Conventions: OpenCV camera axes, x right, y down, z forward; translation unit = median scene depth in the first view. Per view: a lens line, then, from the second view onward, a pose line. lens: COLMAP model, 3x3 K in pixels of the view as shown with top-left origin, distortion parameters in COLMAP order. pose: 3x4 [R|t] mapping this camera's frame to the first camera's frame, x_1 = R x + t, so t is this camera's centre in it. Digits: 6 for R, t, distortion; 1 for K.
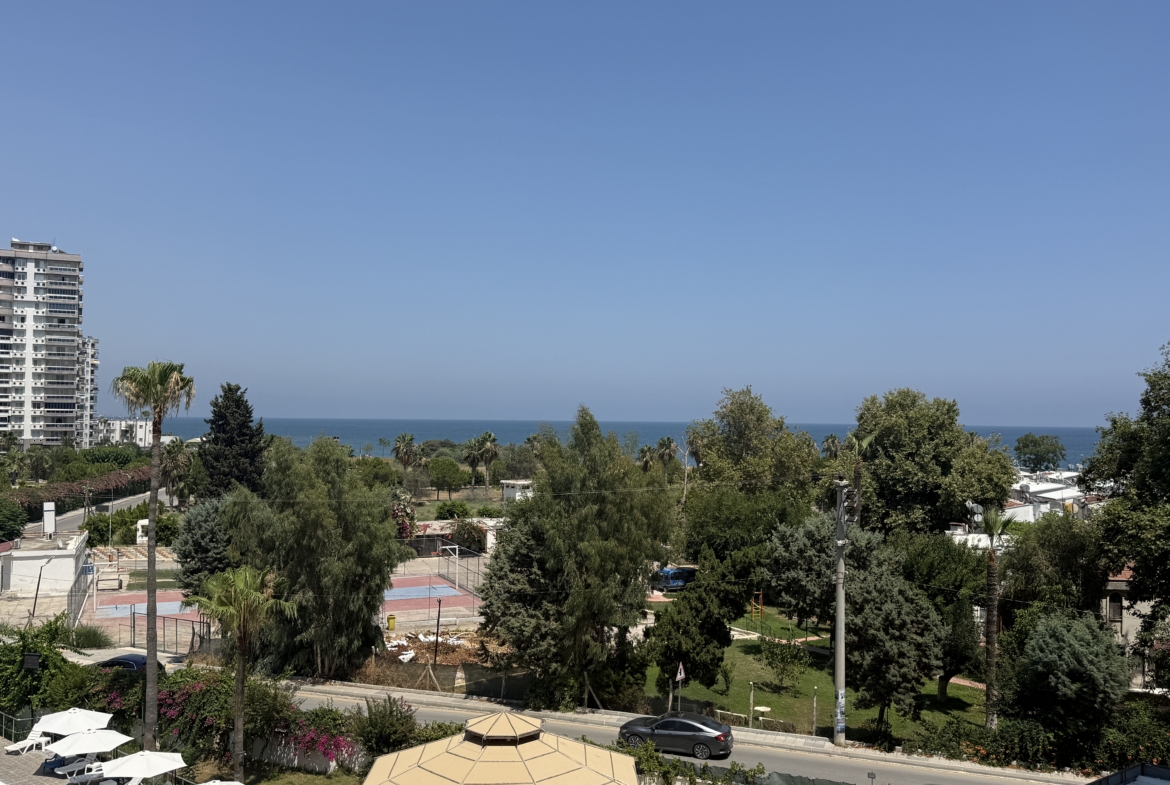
lens RADIAL K [[1042.8, 0, 581.8], [0, 1042.8, 396.7], [0, 0, 1]] dist [0.183667, -0.364948]
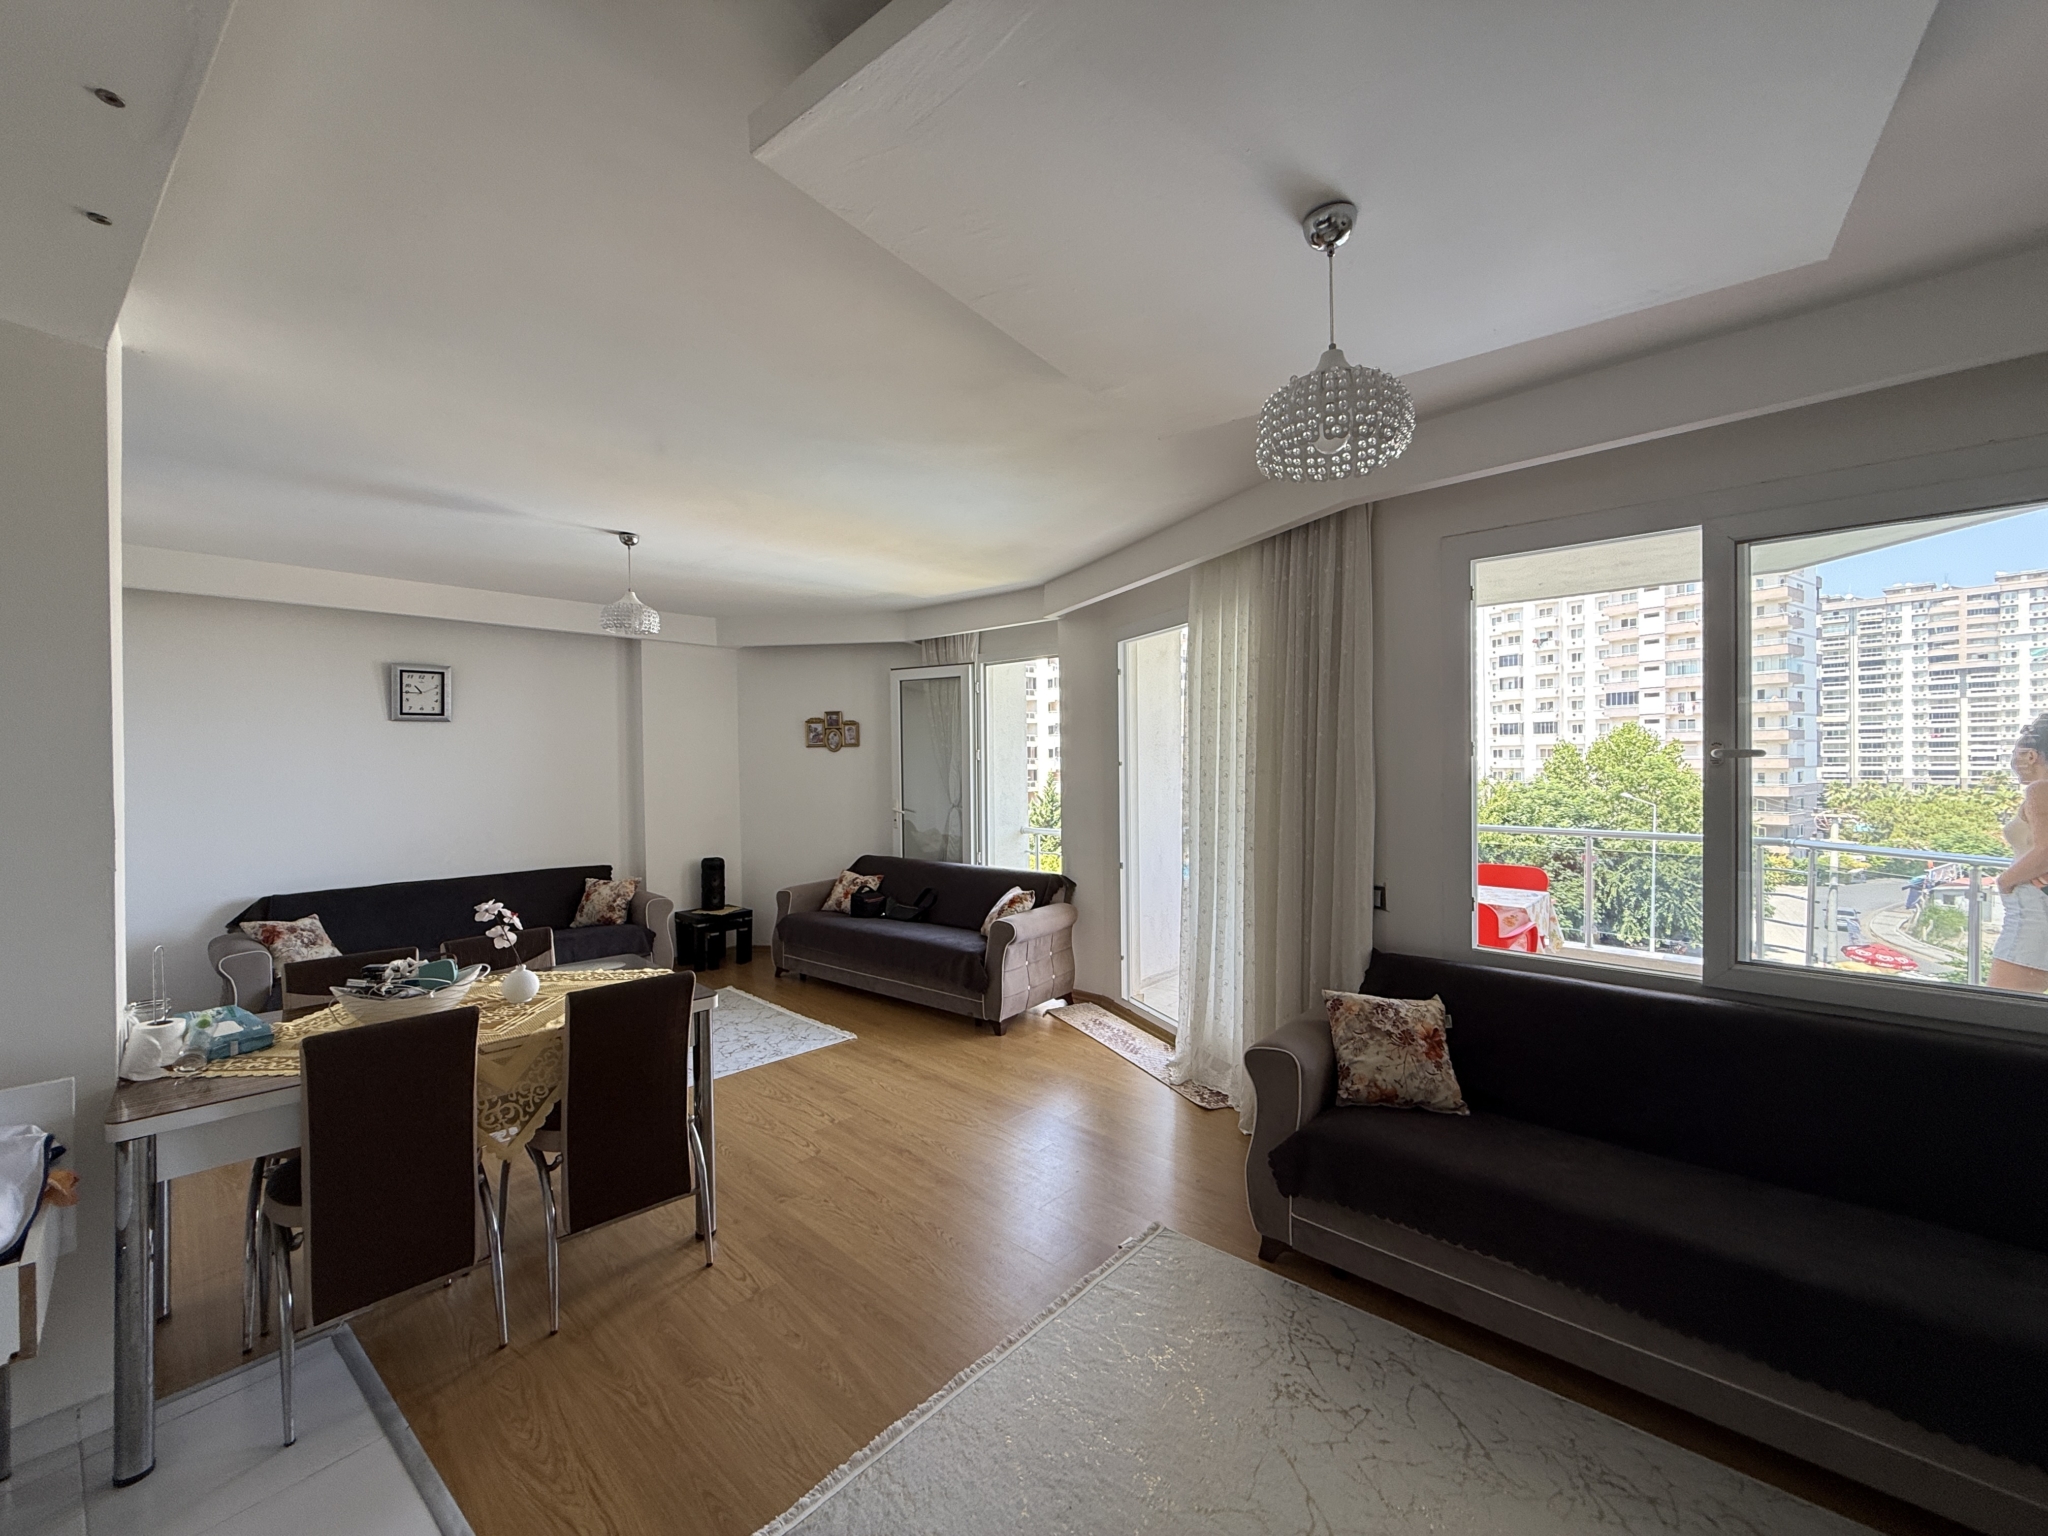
lens RADIAL K [[812.6, 0, 1020.3], [0, 812.6, 766.3], [0, 0, 1]] dist [0.000662, -0.000101]
pose [[0.196007, -0.007037, -0.980577, 0.070126], [0.032619, 0.999468, -0.000652, -0.001067], [0.980060, -0.031857, 0.196132, -0.096284]]
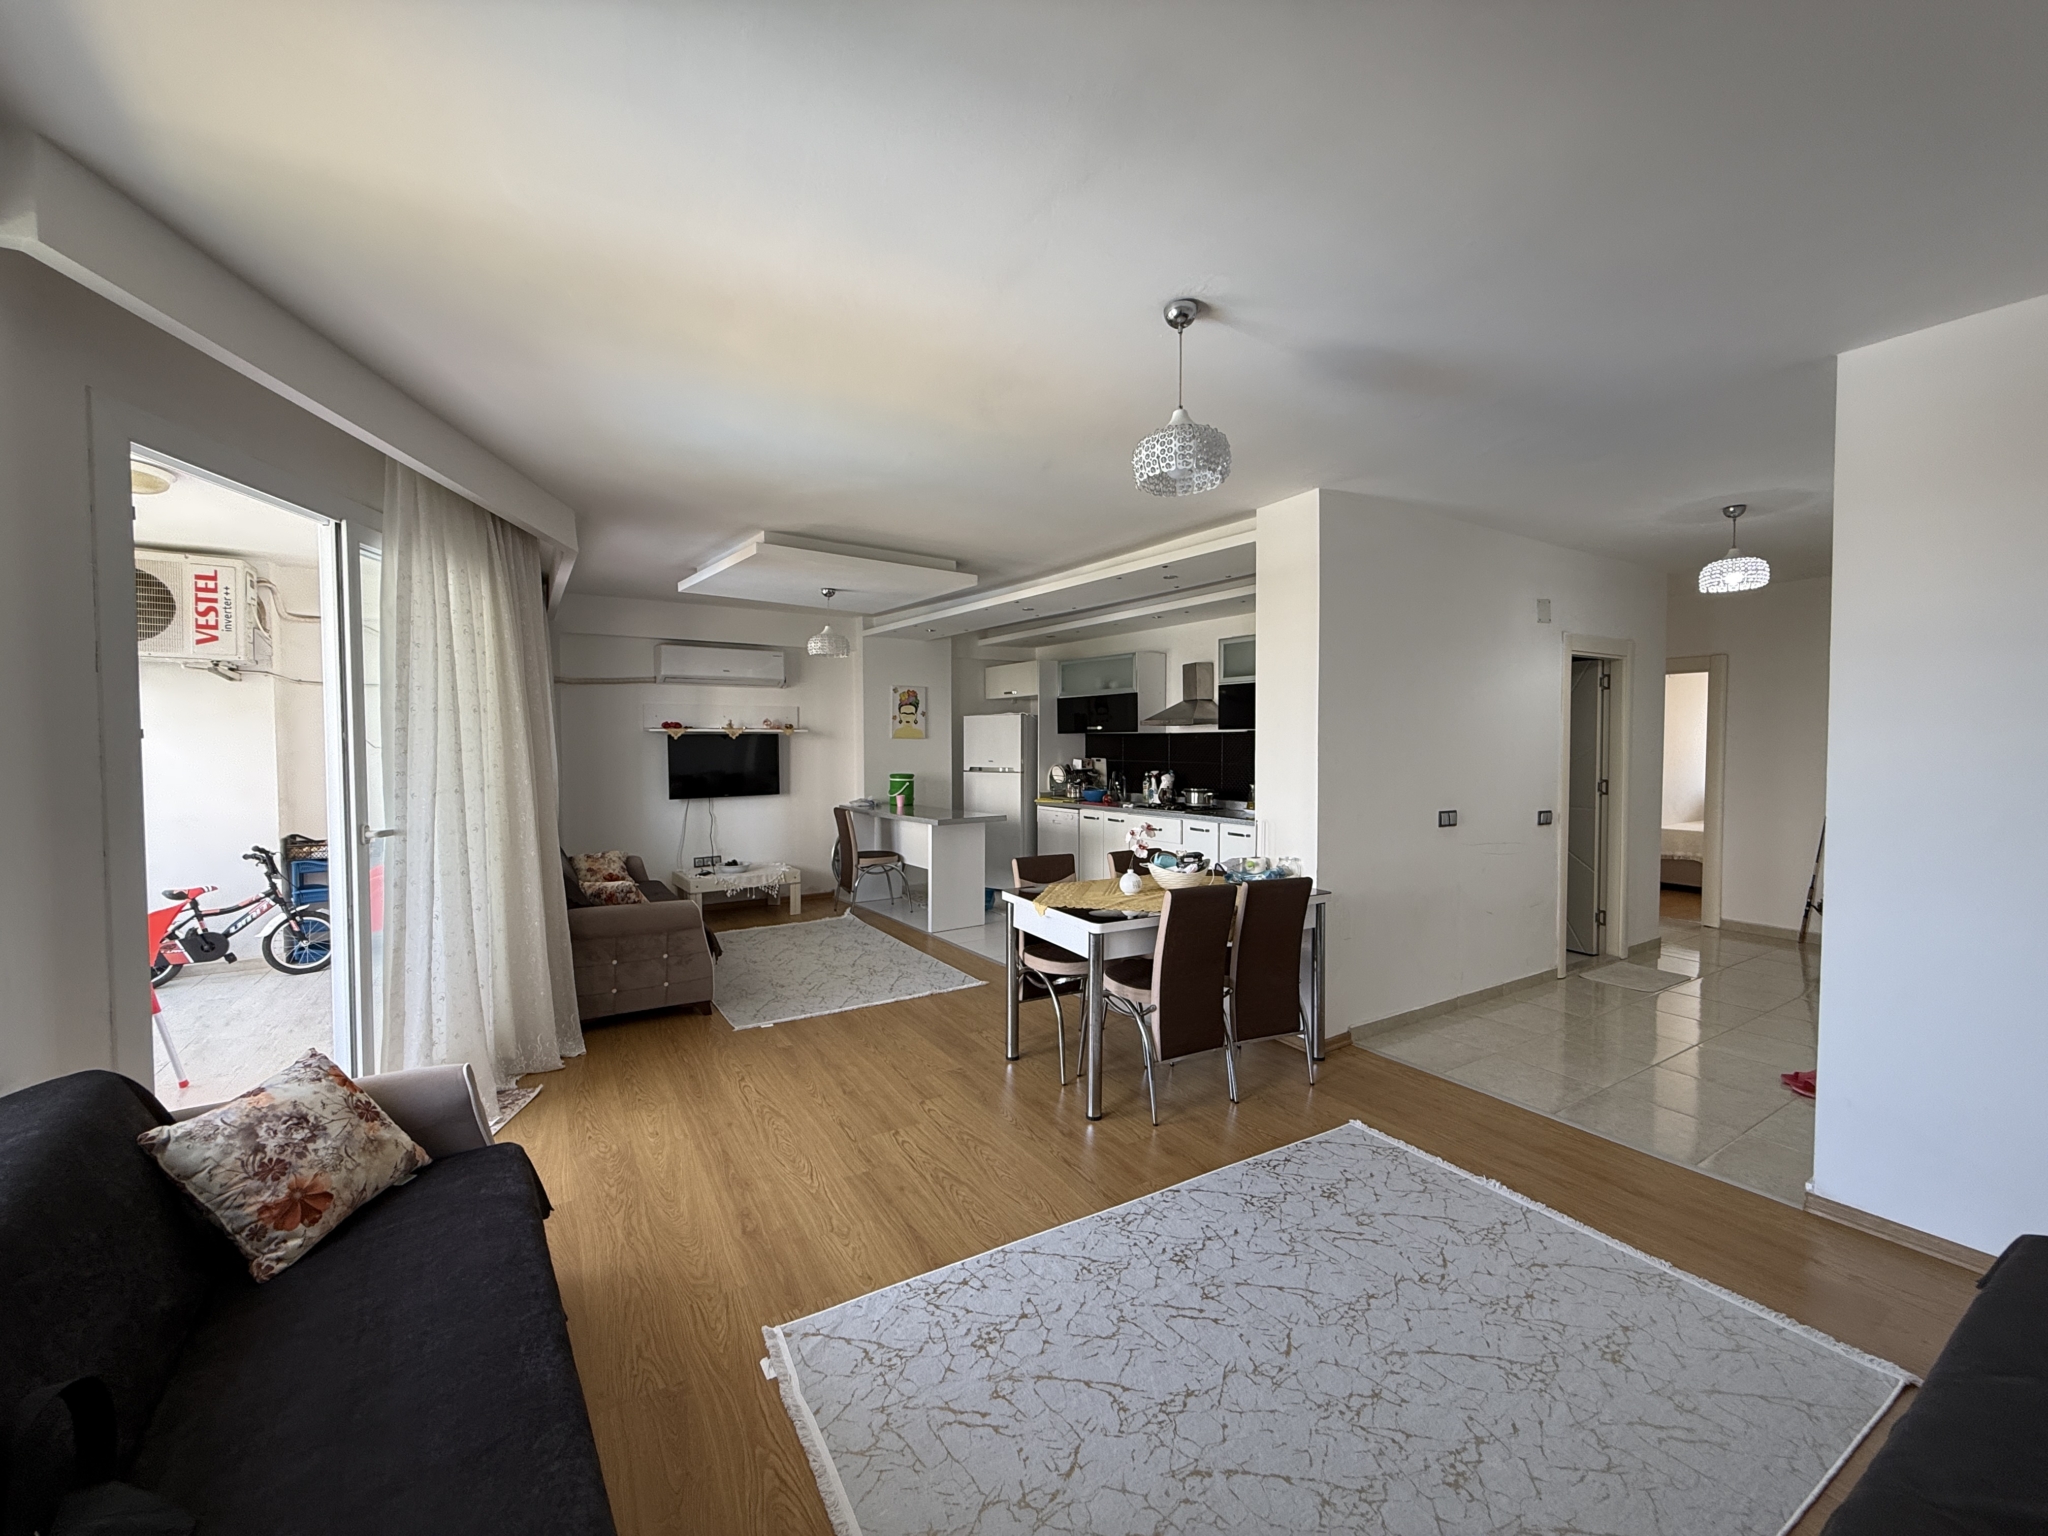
lens RADIAL K [[812.6, 0, 1020.3], [0, 812.6, 766.3], [0, 0, 1]] dist [0.000662, -0.000101]
pose [[0.074918, -0.040571, 0.996364, -0.040899], [-0.019049, 0.998931, 0.042108, -0.001842], [-0.997008, -0.022135, 0.074065, -0.110199]]
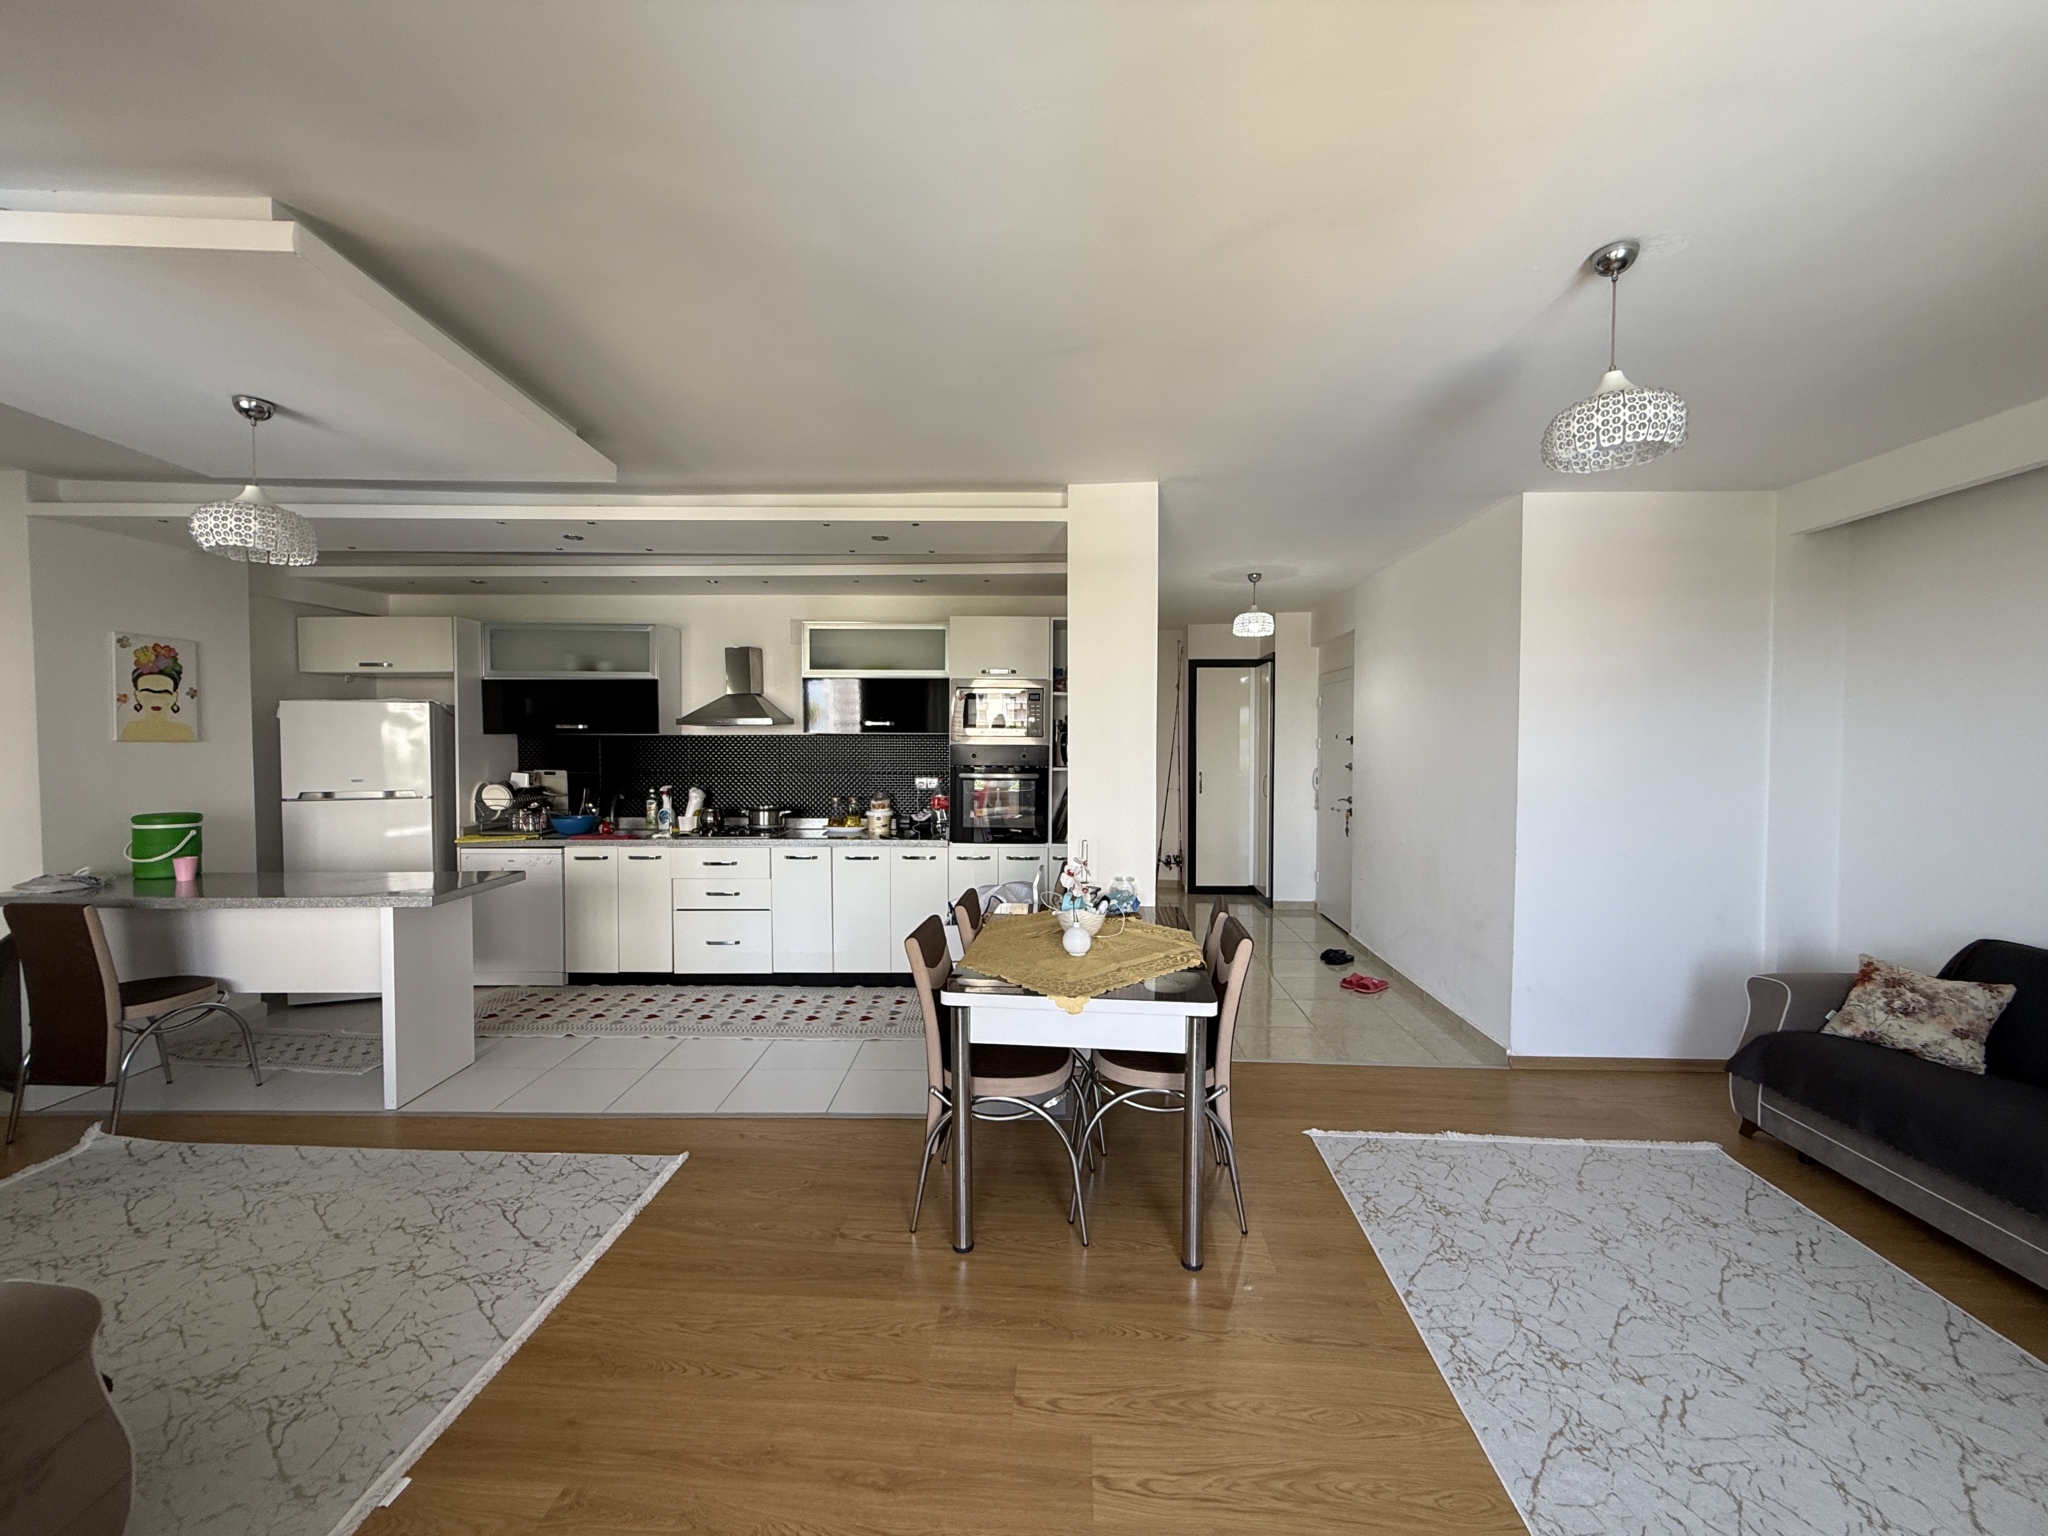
lens RADIAL K [[812.6, 0, 1020.3], [0, 812.6, 766.3], [0, 0, 1]] dist [0.000662, -0.000101]
pose [[-0.772371, -0.032193, 0.634356, -0.005310], [-0.022892, 0.999477, 0.022850, -0.001552], [-0.634759, 0.003127, -0.772704, -0.075069]]
